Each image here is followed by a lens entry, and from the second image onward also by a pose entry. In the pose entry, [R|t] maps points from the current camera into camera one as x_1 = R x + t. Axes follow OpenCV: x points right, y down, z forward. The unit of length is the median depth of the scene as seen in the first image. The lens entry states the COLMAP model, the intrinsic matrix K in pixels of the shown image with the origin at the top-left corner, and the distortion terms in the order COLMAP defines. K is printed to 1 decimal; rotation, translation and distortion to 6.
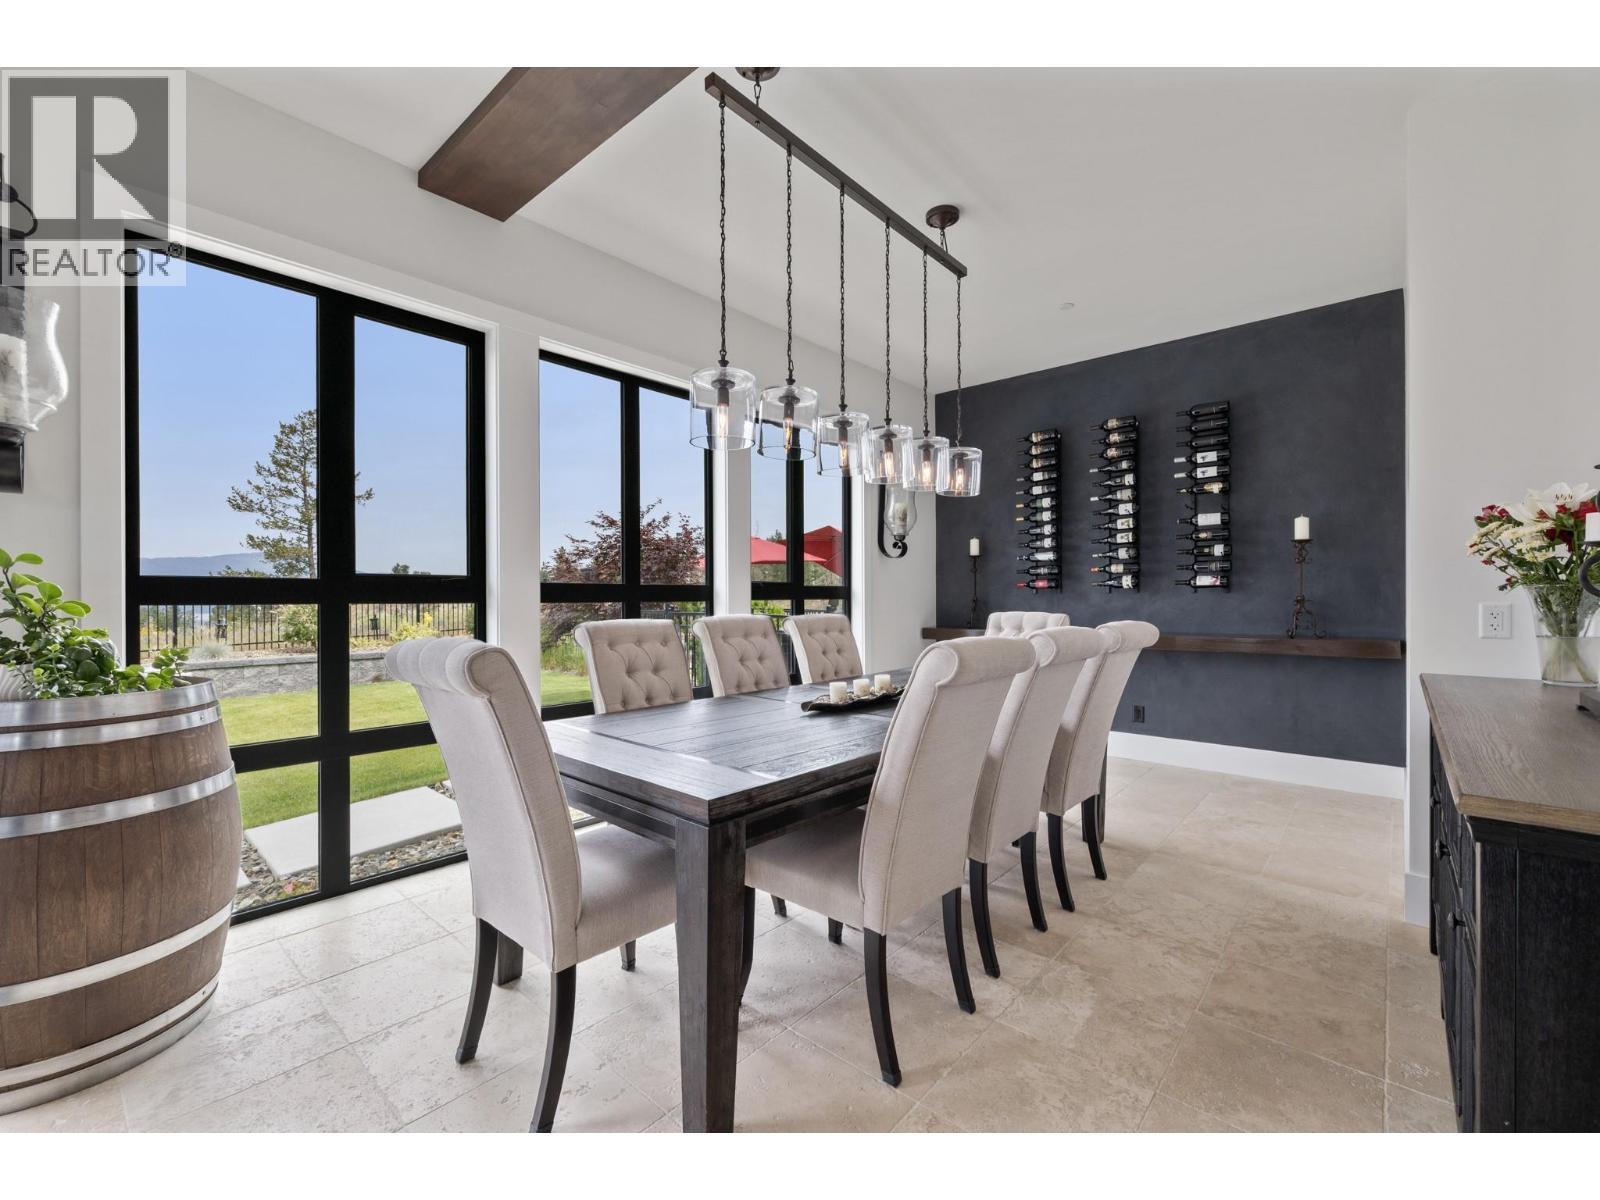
lens RADIAL K [[673.1, 0, 807.9], [0, 673.1, 599.3], [0, 0, 1]] dist [-0.001118, -0.000175]
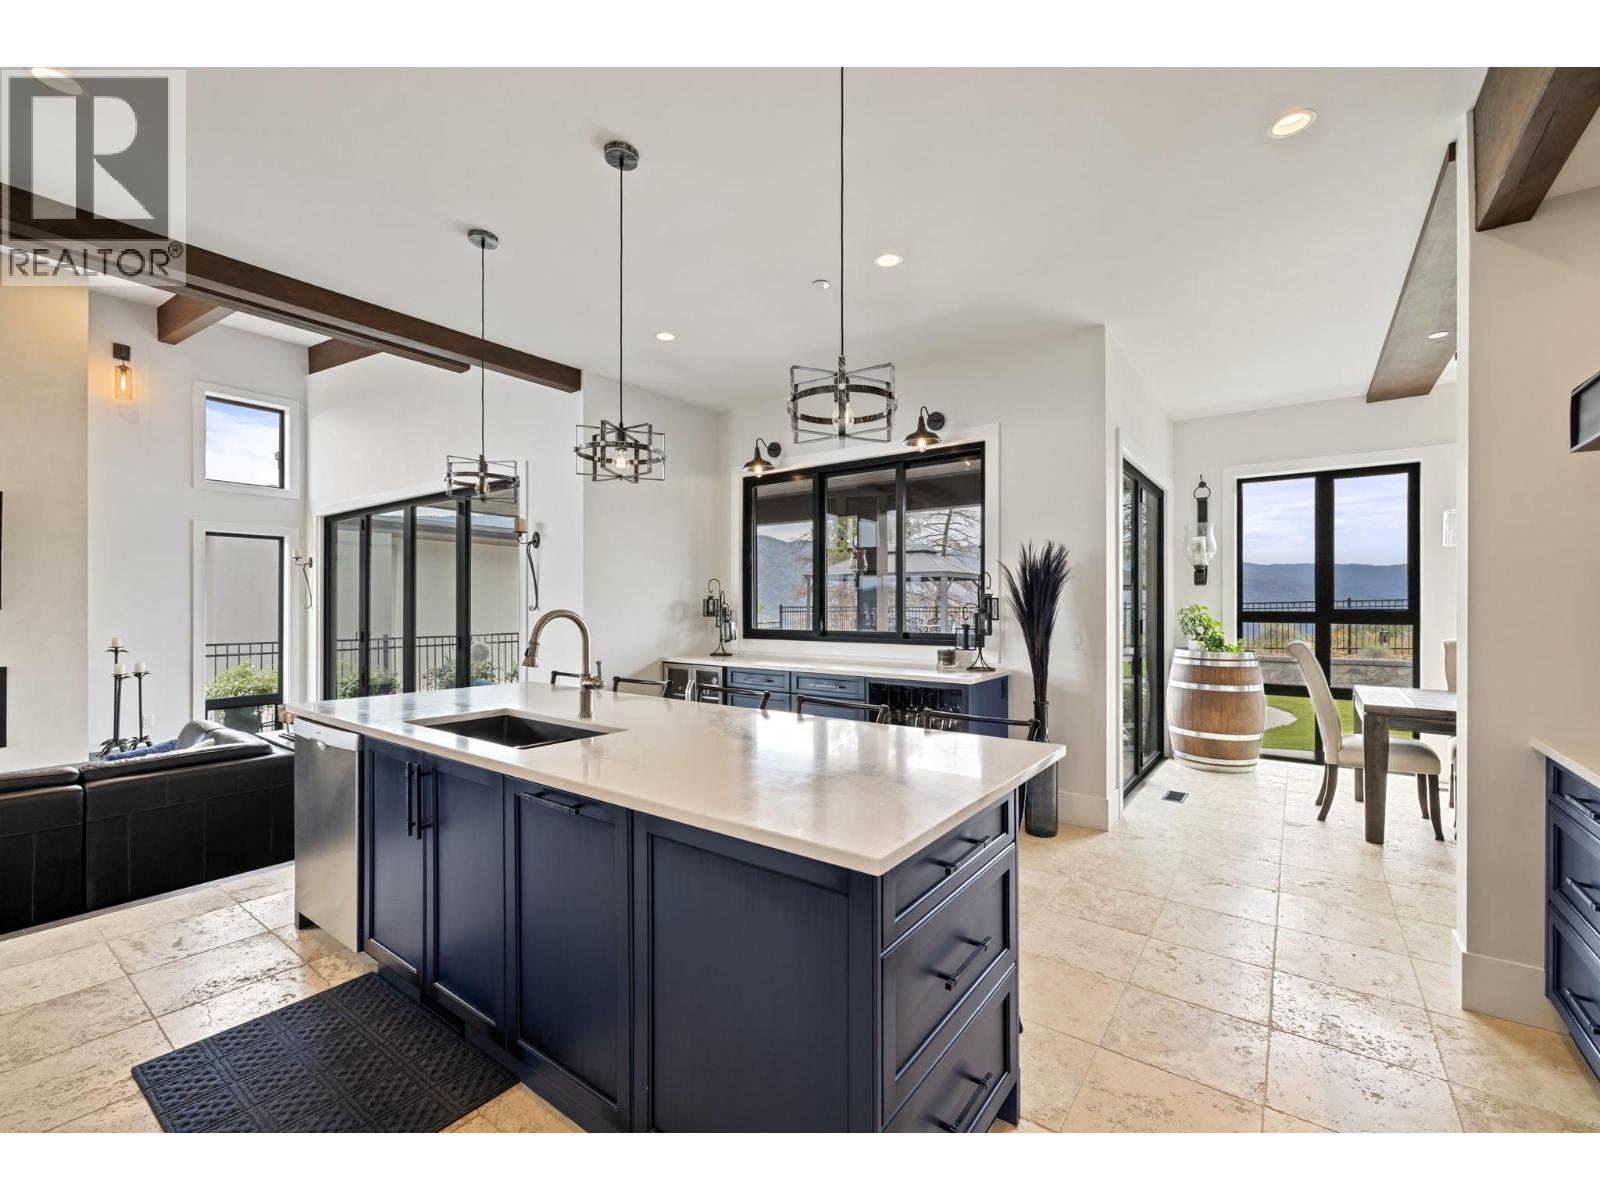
lens RADIAL K [[673.1, 0, 807.9], [0, 673.1, 599.3], [0, 0, 1]] dist [-0.001118, -0.000175]
pose [[0.087815, -0.008717, -0.996099, 0.698207], [0.000158, 0.999962, -0.008737, -0.028717], [0.996137, 0.000609, 0.087814, -0.438322]]
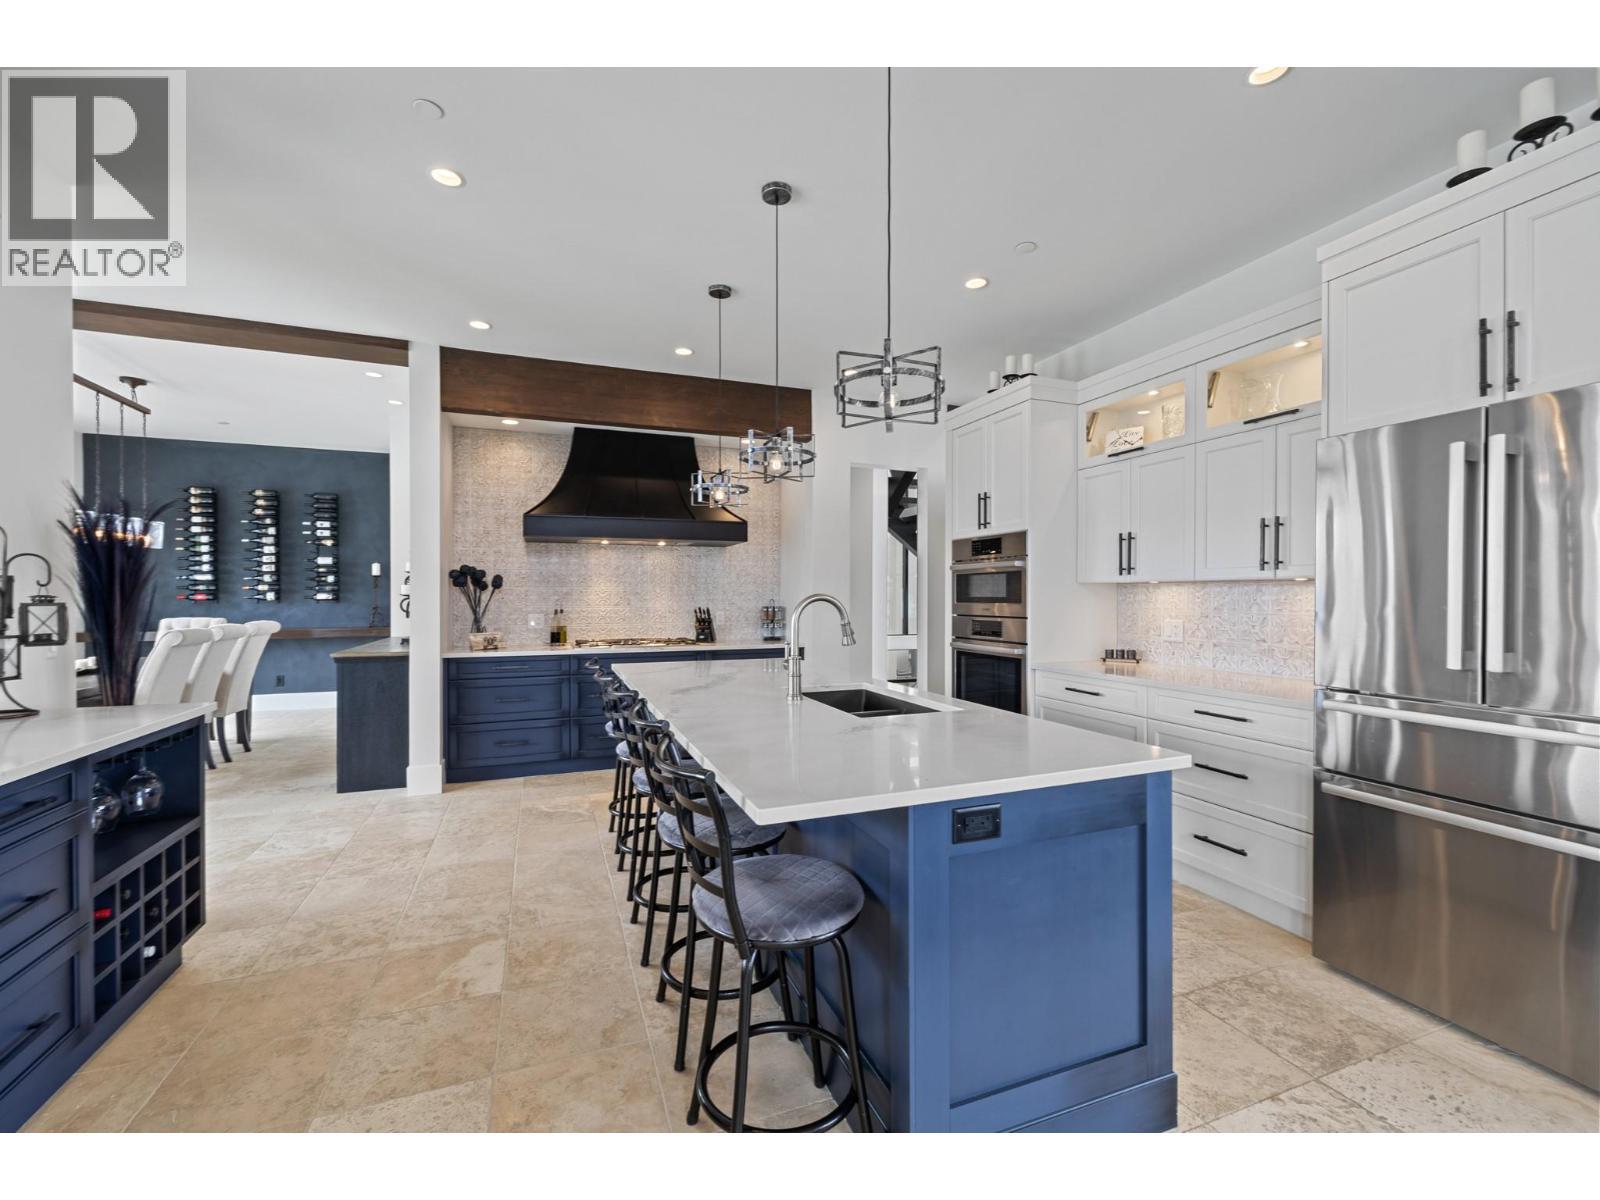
lens RADIAL K [[673.1, 0, 807.9], [0, 673.1, 599.3], [0, 0, 1]] dist [-0.001118, -0.000175]
pose [[0.459669, -0.002961, 0.888085, -0.343993], [0.002578, 0.999995, 0.002000, -0.019249], [-0.888086, 0.001370, 0.459675, -0.838007]]
